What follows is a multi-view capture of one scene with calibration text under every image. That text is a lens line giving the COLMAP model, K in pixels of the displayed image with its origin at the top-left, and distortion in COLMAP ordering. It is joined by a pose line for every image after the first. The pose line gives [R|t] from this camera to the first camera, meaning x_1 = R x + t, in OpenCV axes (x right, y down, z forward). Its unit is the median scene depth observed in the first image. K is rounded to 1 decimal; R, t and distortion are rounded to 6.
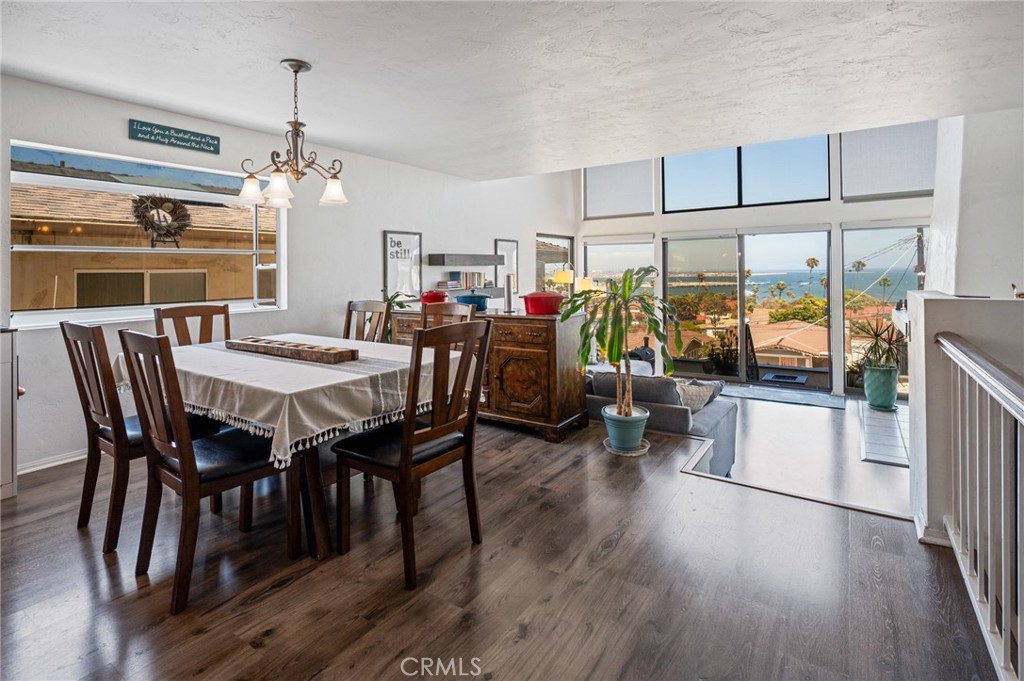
lens RADIAL K [[483.2, 0, 516.0], [0, 483.2, 341.8], [0, 0, 1]] dist [0.003799, 0.000533]
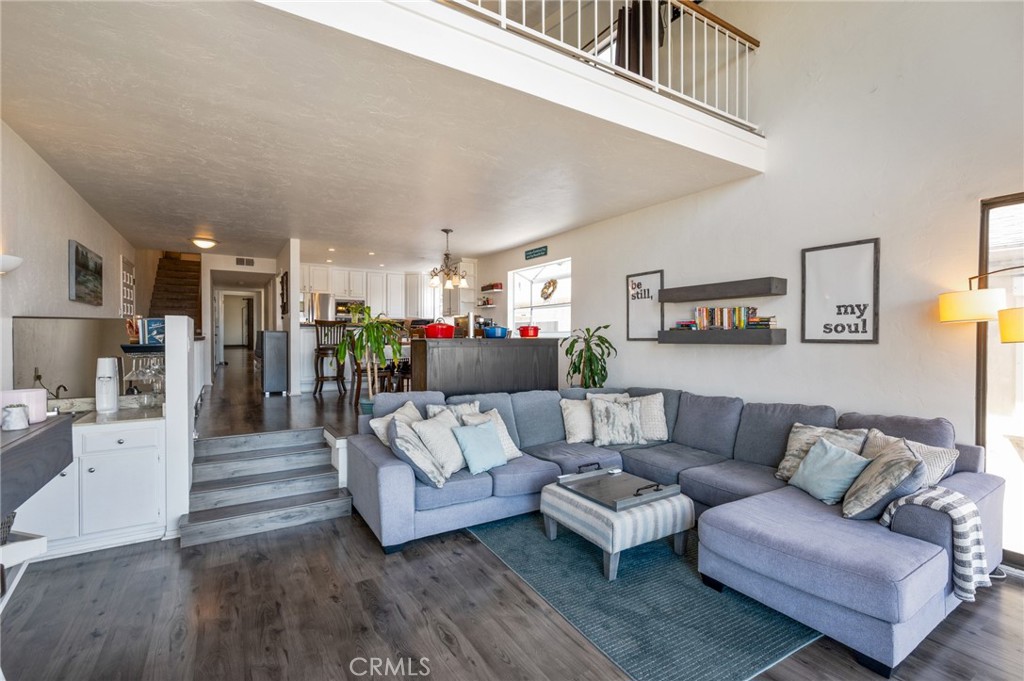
lens RADIAL K [[462.4, 0, 515.9], [0, 462.4, 341.0], [0, 0, 1]] dist [0.002758, -0.000496]
pose [[-0.398803, 0.016407, -0.916890, 0.741517], [-0.138899, 0.987224, 0.078080, -0.116818], [0.906456, 0.158494, -0.391429, 1.100947]]
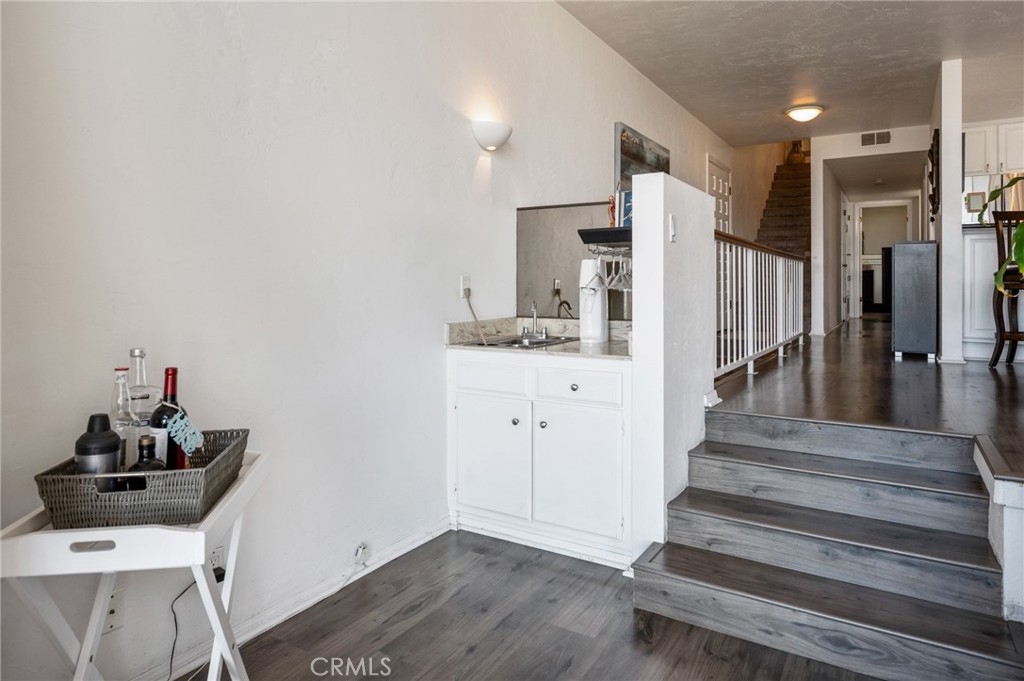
lens RADIAL K [[619.7, 0, 514.4], [0, 619.7, 284.5], [0, 0, 1]] dist [-0.008645, 0.002702]
pose [[-0.999166, 0.005019, -0.040533, 0.474058], [-0.001160, 0.988532, 0.151004, -0.027794], [0.040826, 0.150925, -0.987702, 0.899748]]
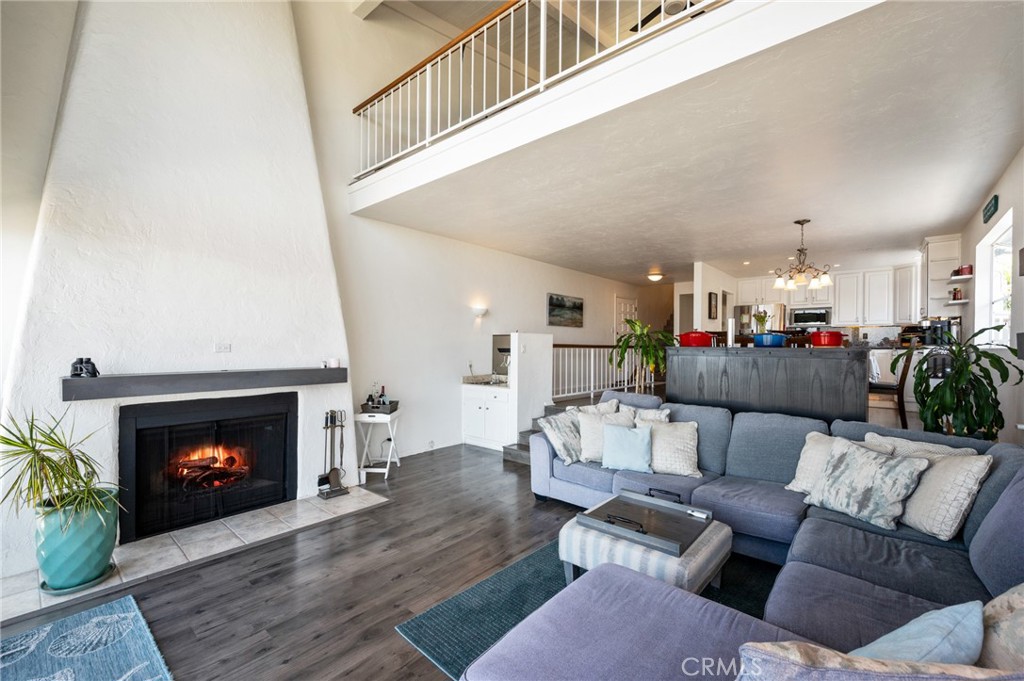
lens RADIAL K [[426.9, 0, 514.0], [0, 426.9, 341.3], [0, 0, 1]] dist [-0.001147, 0.000028]
pose [[-0.993172, -0.000167, 0.116656, 0.242615], [0.016196, 0.990117, 0.139308, -0.159973], [-0.115527, 0.140246, -0.983354, 1.453748]]
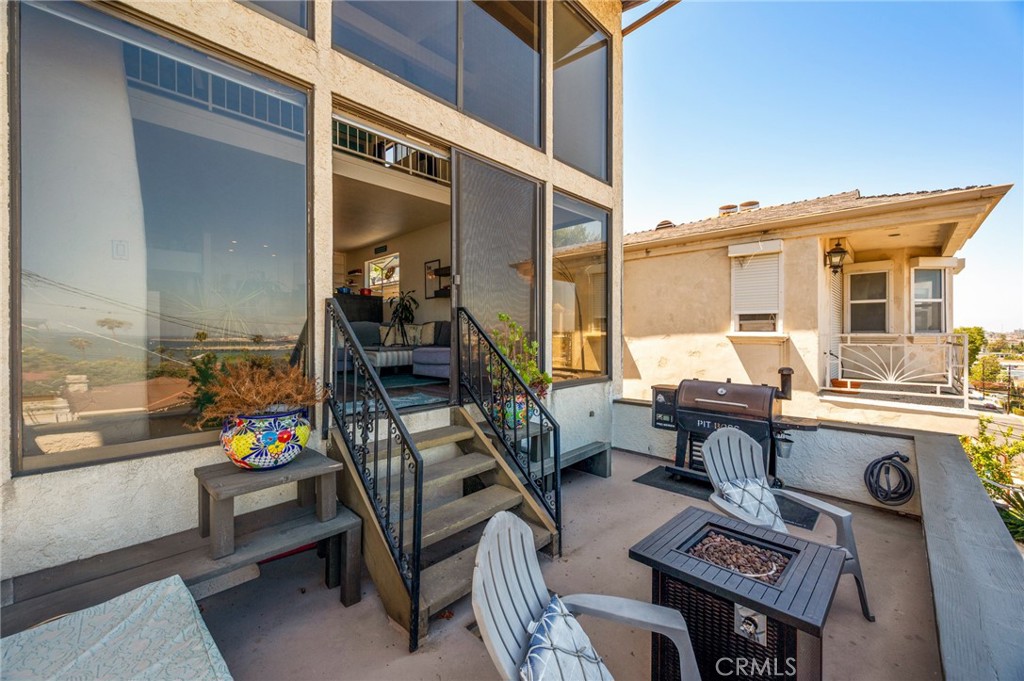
lens RADIAL K [[411.3, 0, 516.6], [0, 411.3, 333.7], [0, 0, 1]] dist [0.003643, 0.000213]
pose [[-0.165573, 0.003745, -0.986190, 1.232659], [-0.148222, 0.988539, 0.028639, -0.040994], [0.974995, 0.150917, -0.163120, 1.543107]]
